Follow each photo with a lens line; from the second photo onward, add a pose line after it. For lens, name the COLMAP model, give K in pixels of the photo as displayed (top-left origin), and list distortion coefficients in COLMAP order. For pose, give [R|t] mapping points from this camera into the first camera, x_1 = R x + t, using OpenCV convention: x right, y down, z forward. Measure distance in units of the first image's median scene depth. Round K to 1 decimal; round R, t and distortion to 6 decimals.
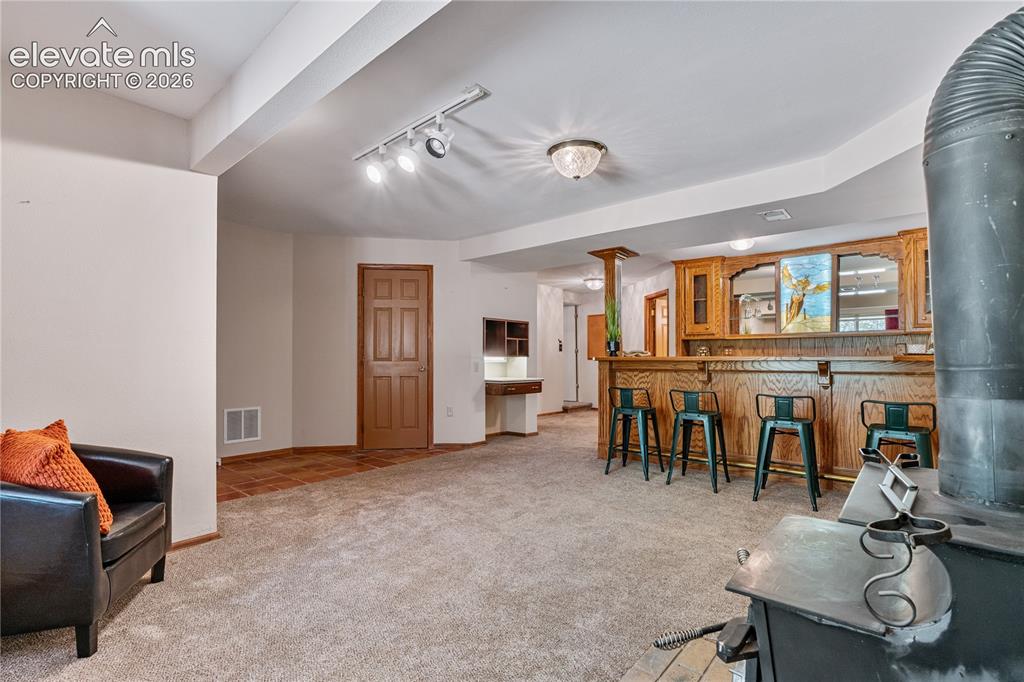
lens RADIAL K [[471.9, 0, 506.2], [0, 471.9, 345.1], [0, 0, 1]] dist [-0.009617, 0.000258]
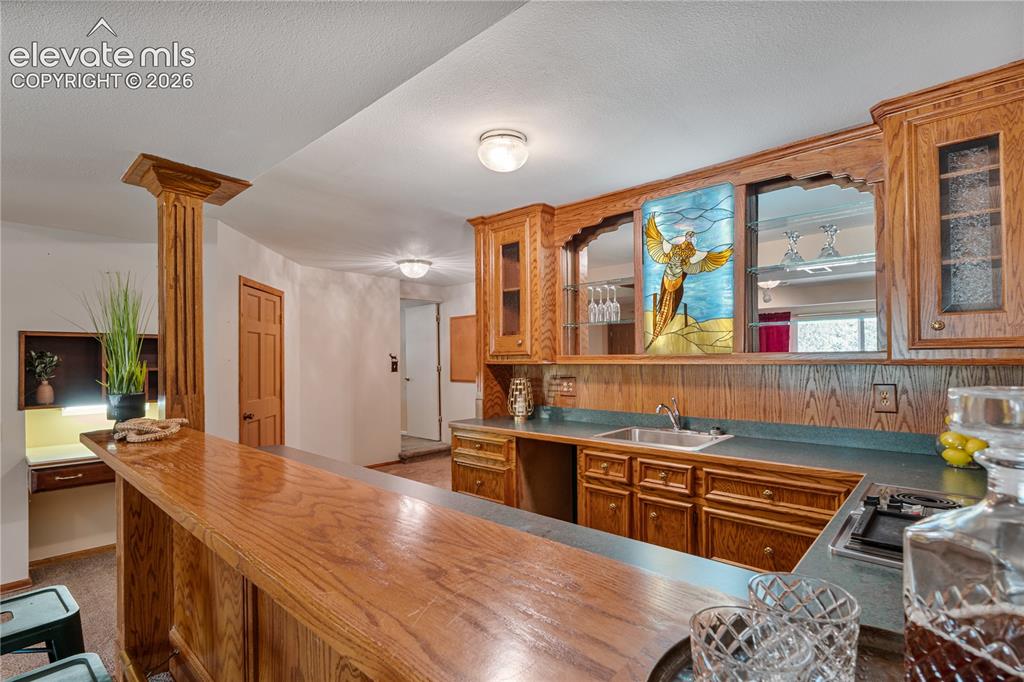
lens RADIAL K [[471.9, 0, 515.4], [0, 471.9, 343.9], [0, 0, 1]] dist [-0.009617, 0.000258]
pose [[0.999624, -0.009477, -0.025724, 0.440185], [0.009478, 0.999955, -0.000050, -0.035764], [0.025724, -0.000194, 0.999669, 0.480912]]
